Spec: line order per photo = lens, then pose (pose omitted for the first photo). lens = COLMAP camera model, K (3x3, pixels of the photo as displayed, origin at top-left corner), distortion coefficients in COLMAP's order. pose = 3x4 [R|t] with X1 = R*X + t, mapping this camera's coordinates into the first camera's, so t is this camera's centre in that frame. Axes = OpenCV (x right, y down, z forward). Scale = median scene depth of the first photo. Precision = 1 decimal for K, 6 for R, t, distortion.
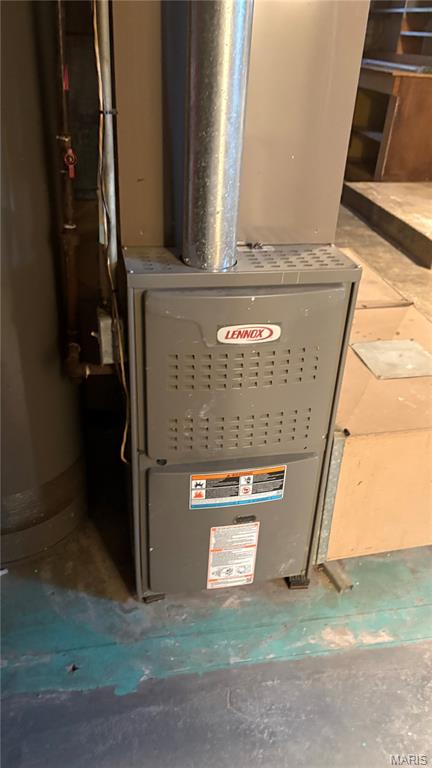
lens RADIAL K [[578.9, 0, 216.0], [0, 578.9, 384.0], [0, 0, 1]] dist [0.069655, -0.081572]
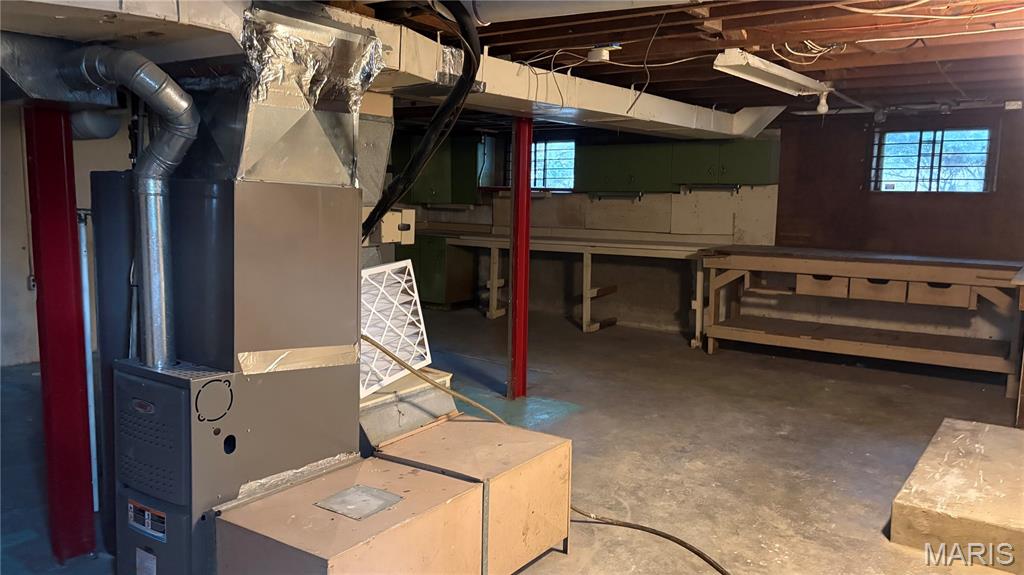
lens RADIAL K [[771.8, 0, 509.8], [0, 771.8, 294.4], [0, 0, 1]] dist [0.069655, -0.081572]
pose [[0.678502, 0.066499, -0.731582, 2.014573], [-0.371292, 0.890366, -0.263421, -0.142423], [0.633859, 0.450362, 0.628806, 0.097440]]
